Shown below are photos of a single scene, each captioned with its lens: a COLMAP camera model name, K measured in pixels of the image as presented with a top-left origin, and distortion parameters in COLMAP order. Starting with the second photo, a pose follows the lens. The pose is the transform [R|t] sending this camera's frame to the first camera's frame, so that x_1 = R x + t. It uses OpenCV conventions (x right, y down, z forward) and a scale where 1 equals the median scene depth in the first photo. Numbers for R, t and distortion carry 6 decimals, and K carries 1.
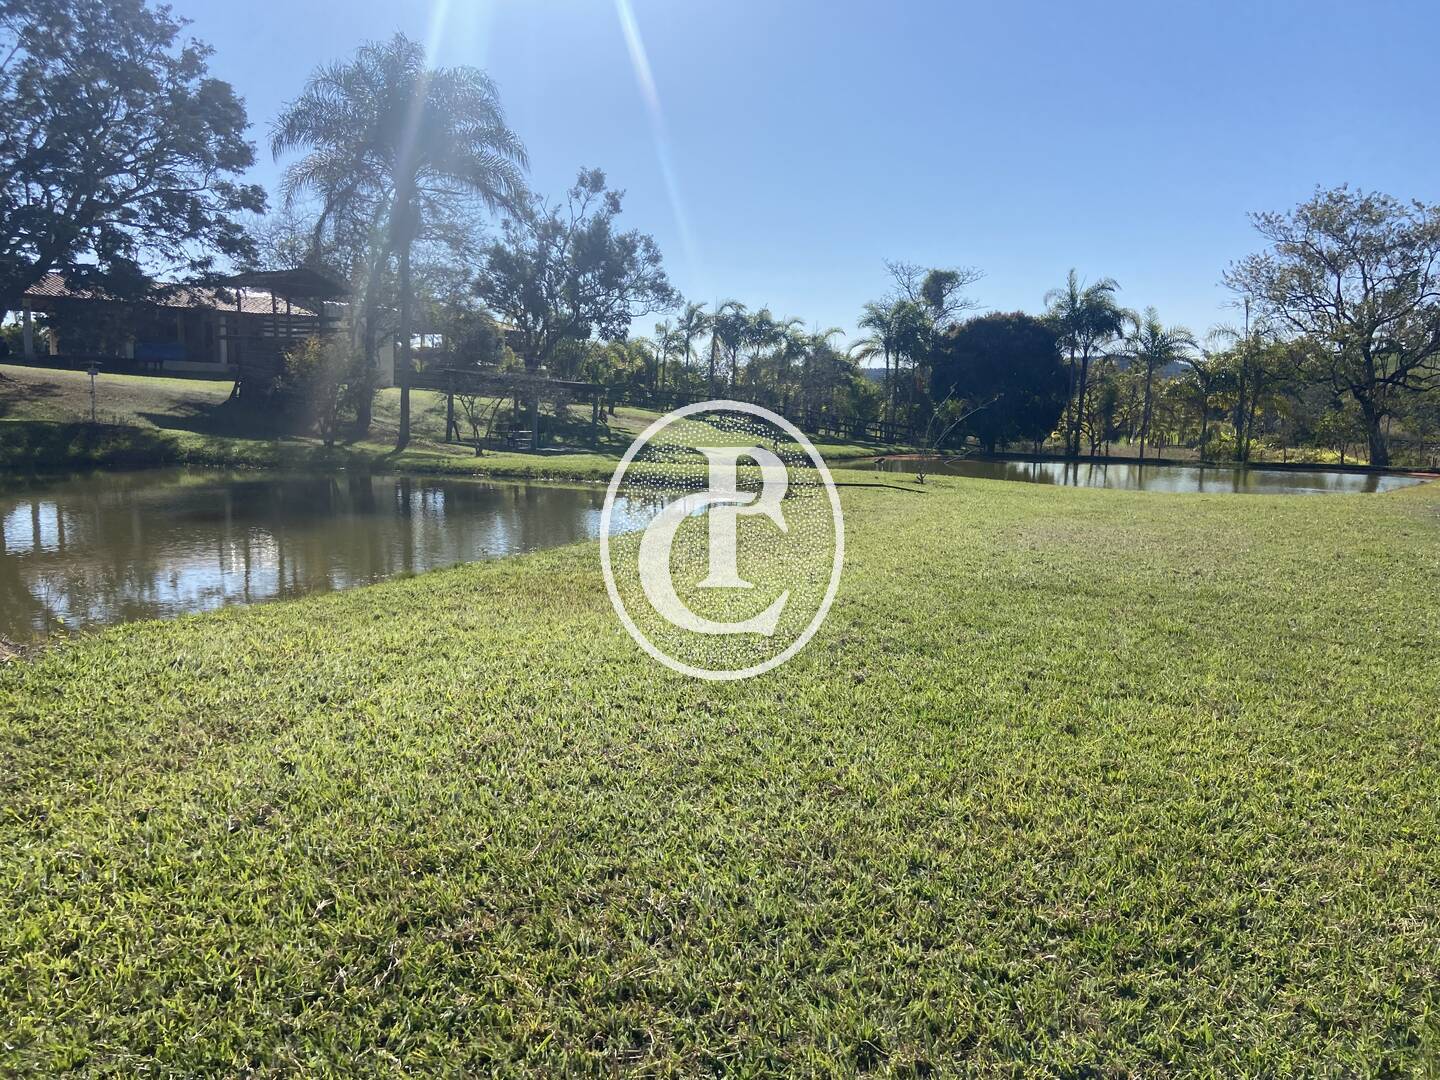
lens RADIAL K [[1077.8, 0, 716.6], [0, 1077.8, 533.0], [0, 0, 1]] dist [0.123705, -0.155155]
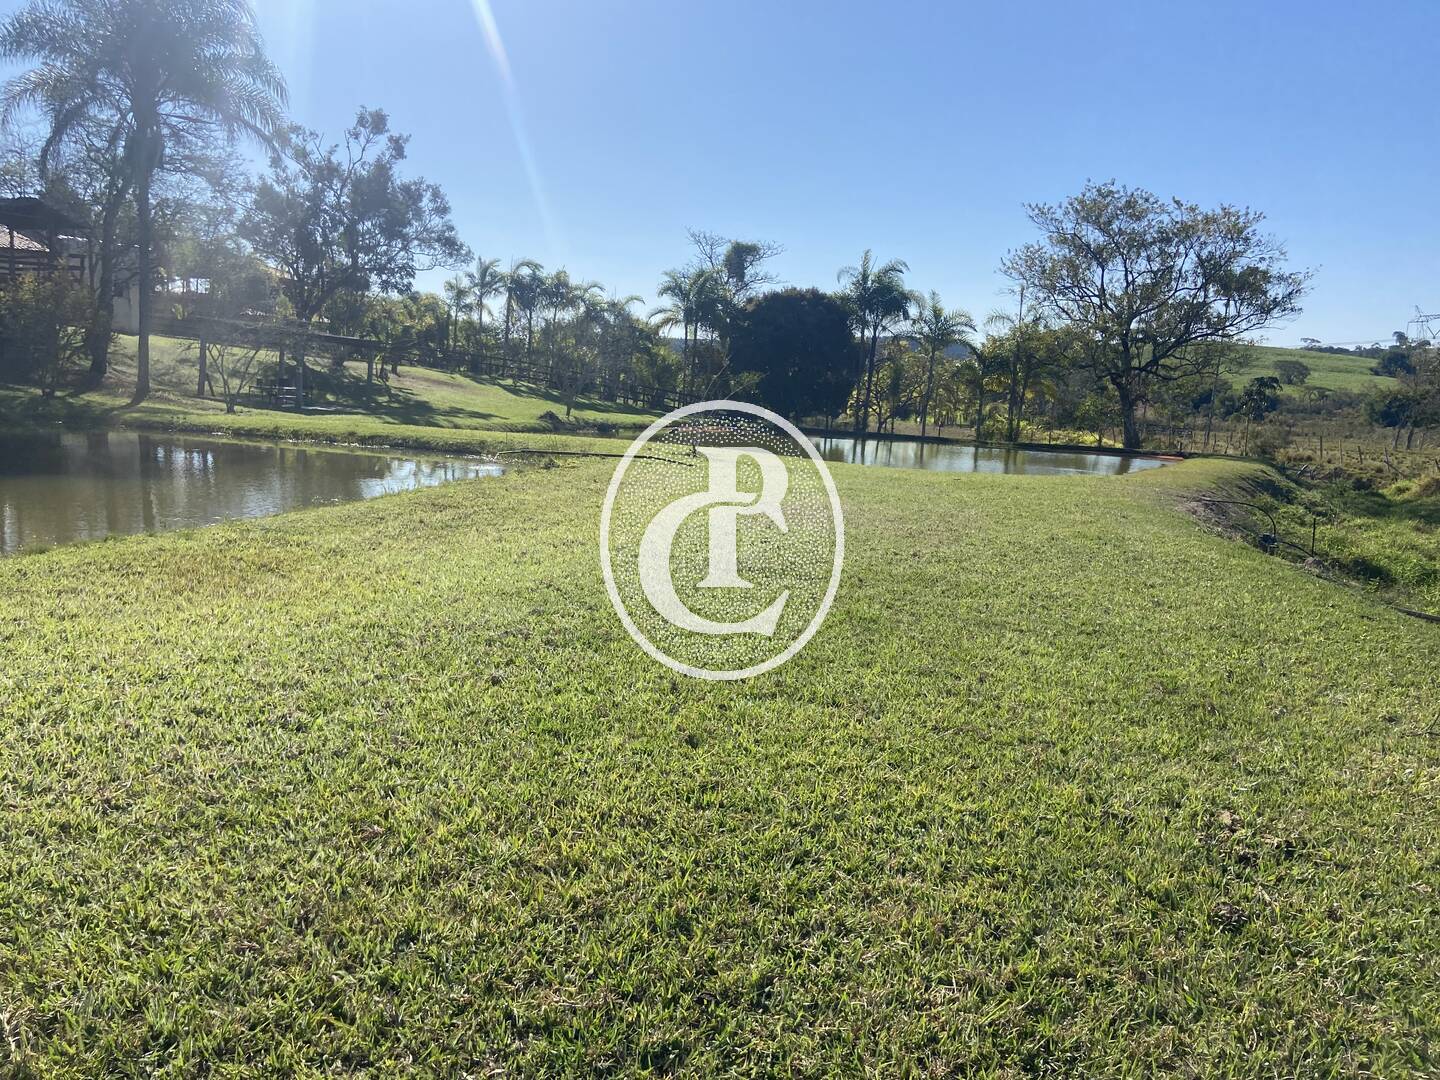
lens RADIAL K [[1080.1, 0, 704.2], [0, 1080.1, 536.9], [0, 0, 1]] dist [0.119096, -0.138982]
pose [[0.986865, 0.011549, 0.161131, 0.017746], [-0.016742, 0.999382, 0.030911, -0.001298], [-0.160675, -0.033202, 0.986449, 0.011836]]
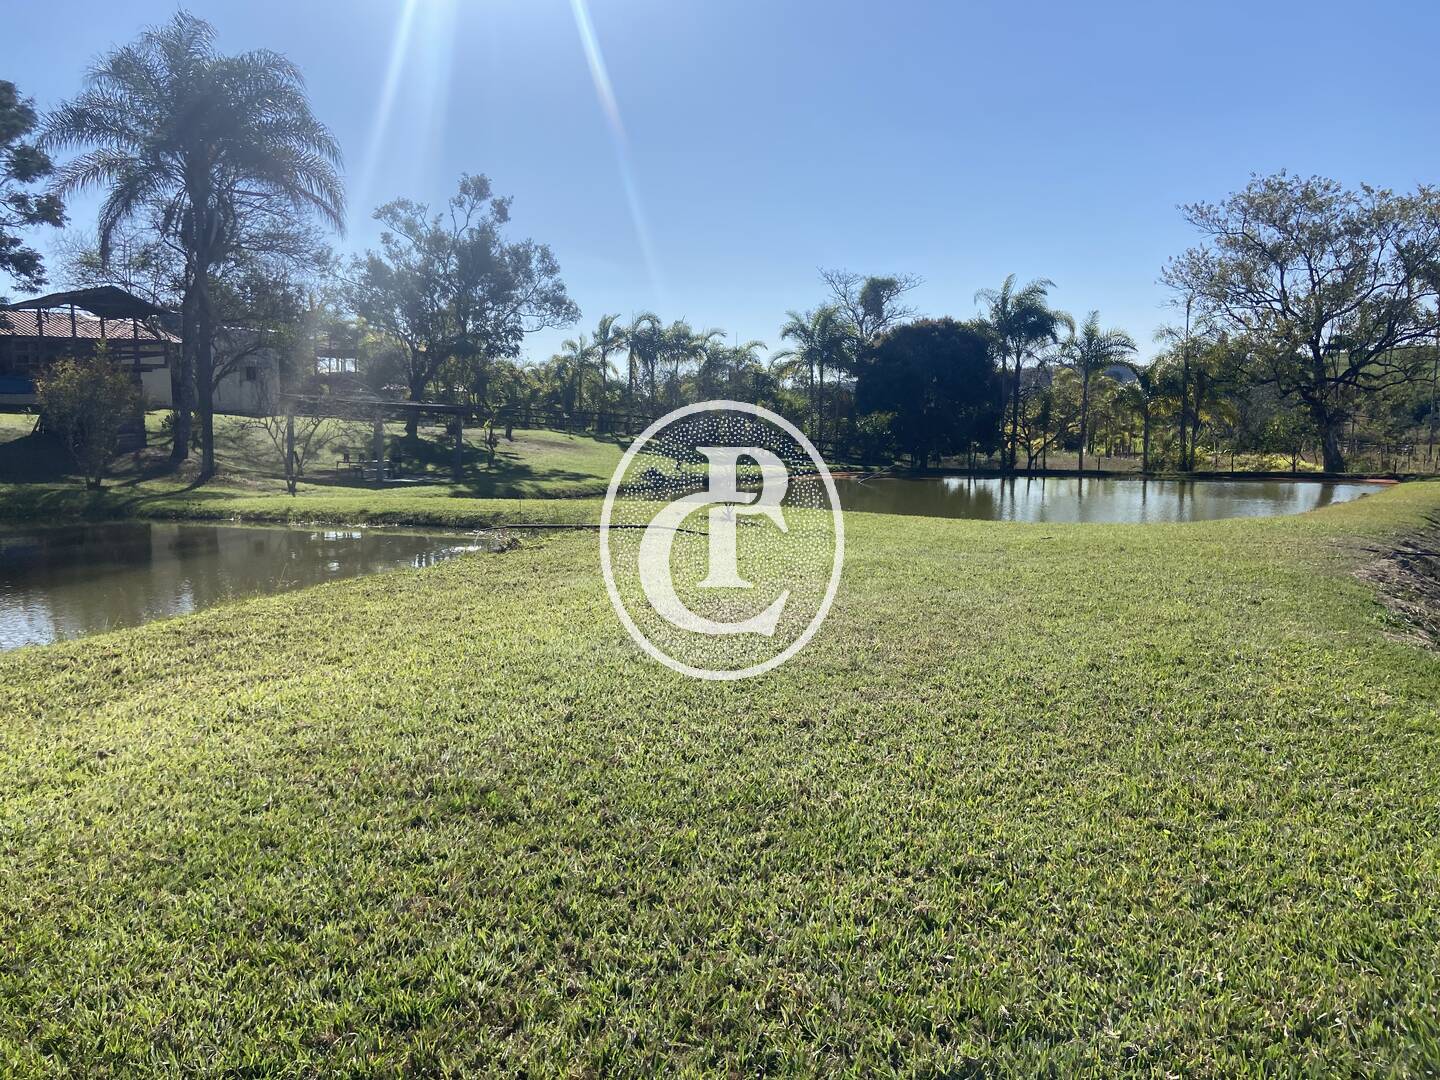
lens RADIAL K [[1069.3, 0, 717.6], [0, 1069.3, 518.3], [0, 0, 1]] dist [0.129225, -0.159979]
pose [[0.999603, -0.027884, 0.004070, 0.076629], [0.027988, 0.999208, -0.028289, -0.010472], [-0.003278, 0.028391, 0.999592, 0.084287]]
